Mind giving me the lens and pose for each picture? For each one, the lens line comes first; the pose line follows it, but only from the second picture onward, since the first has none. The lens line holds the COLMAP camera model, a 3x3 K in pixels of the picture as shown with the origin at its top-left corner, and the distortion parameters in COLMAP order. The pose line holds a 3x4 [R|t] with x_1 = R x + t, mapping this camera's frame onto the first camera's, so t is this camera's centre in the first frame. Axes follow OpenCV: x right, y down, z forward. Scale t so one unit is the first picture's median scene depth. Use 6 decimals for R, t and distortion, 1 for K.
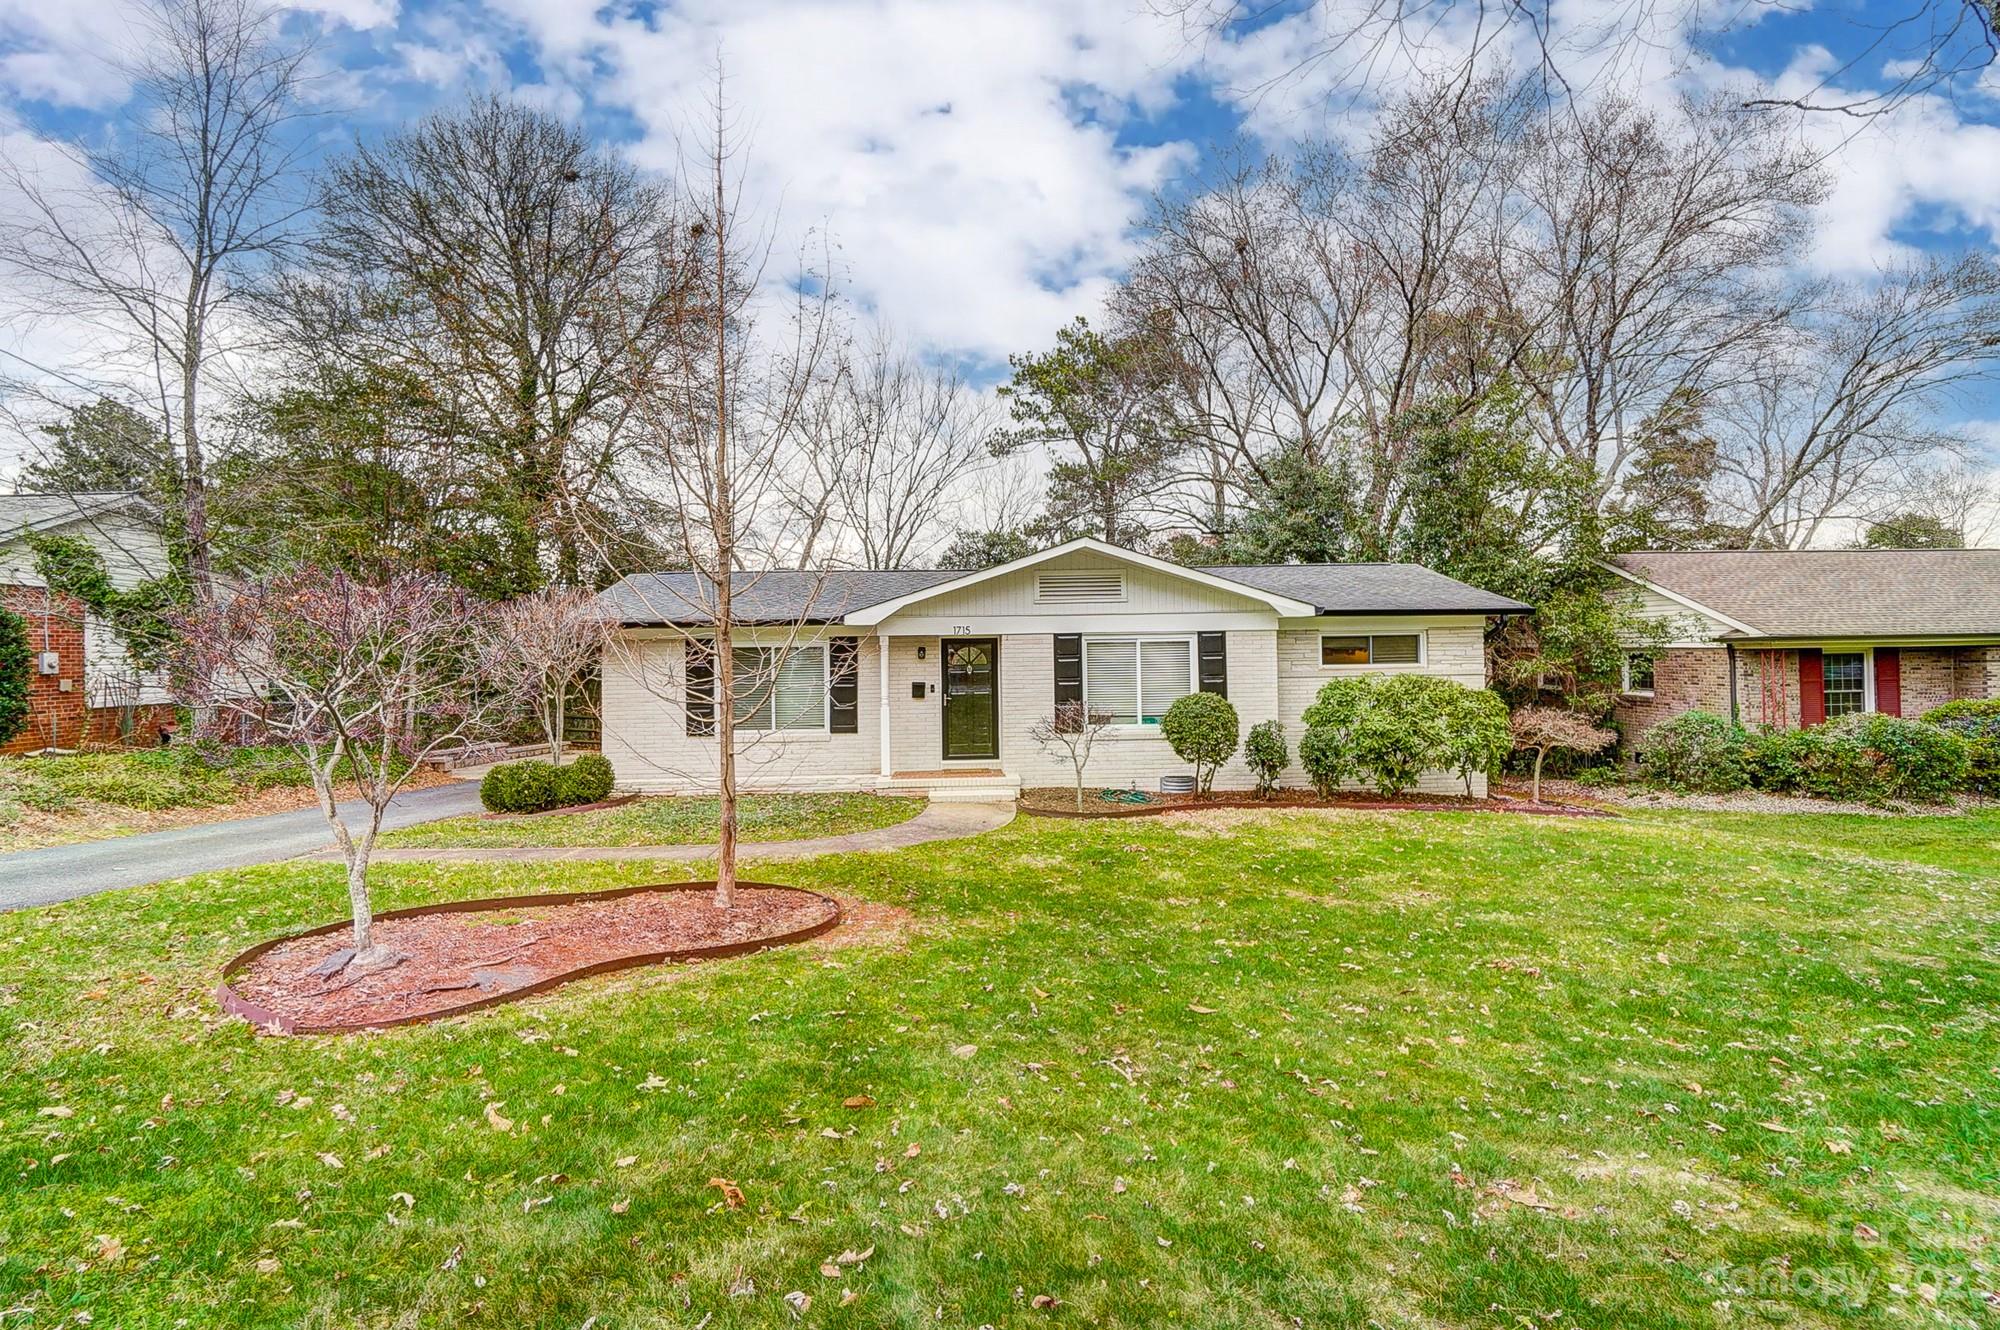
lens RADIAL K [[884.6, 0, 991.4], [0, 884.6, 656.7], [0, 0, 1]] dist [-0.068851, 0.026207]
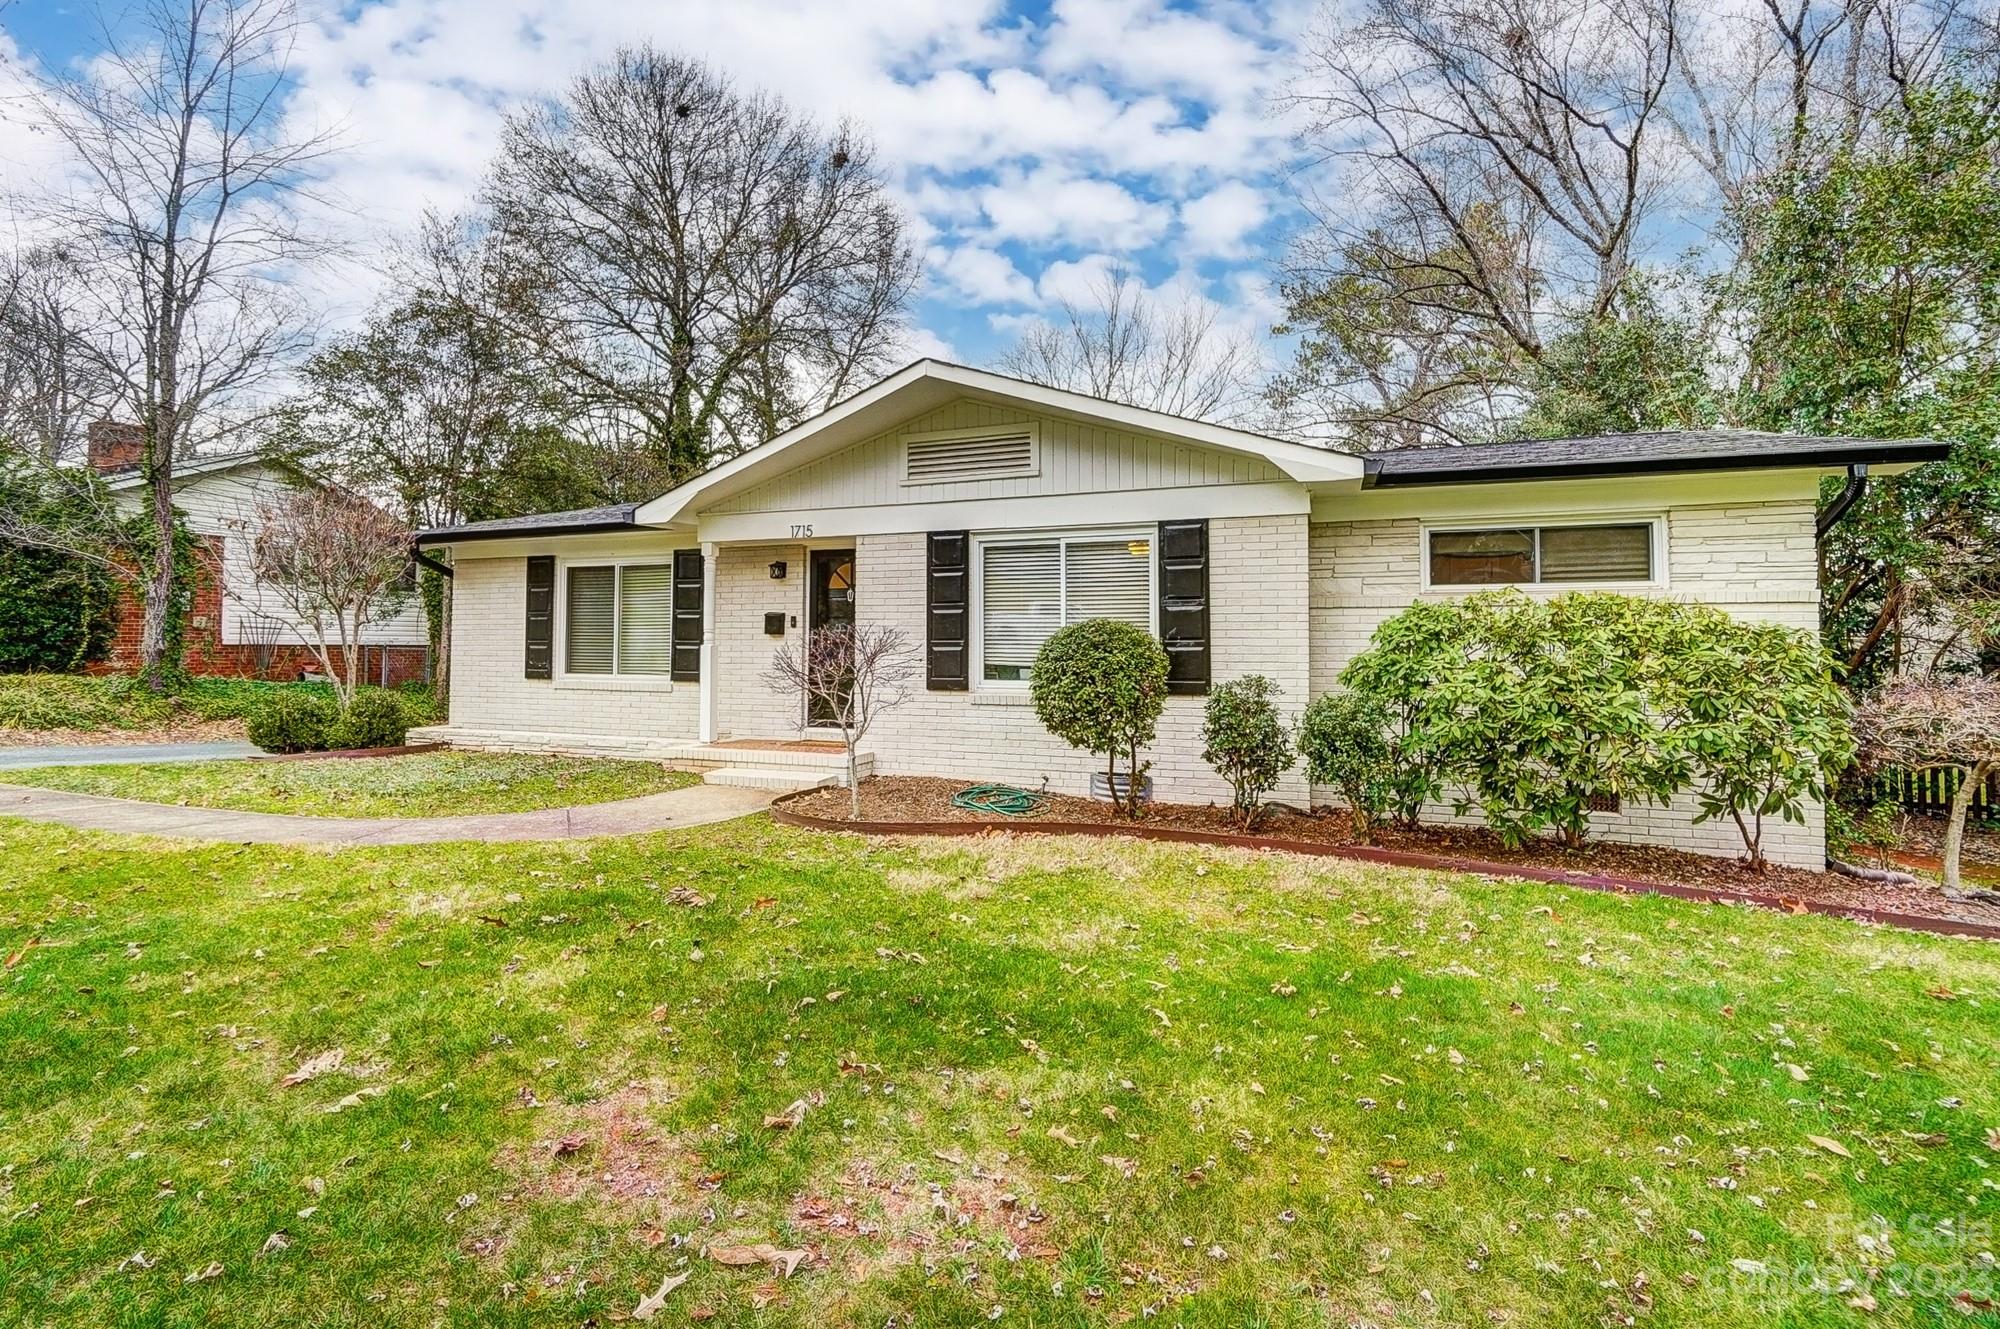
lens RADIAL K [[891.4, 0, 1001.0], [0, 891.4, 613.1], [0, 0, 1]] dist [-0.001298, -0.022982]
pose [[0.930581, 0.002152, -0.366080, 0.351455], [-0.016692, 0.999192, -0.036558, 0.053939], [0.365705, 0.040130, 0.929865, 0.425456]]
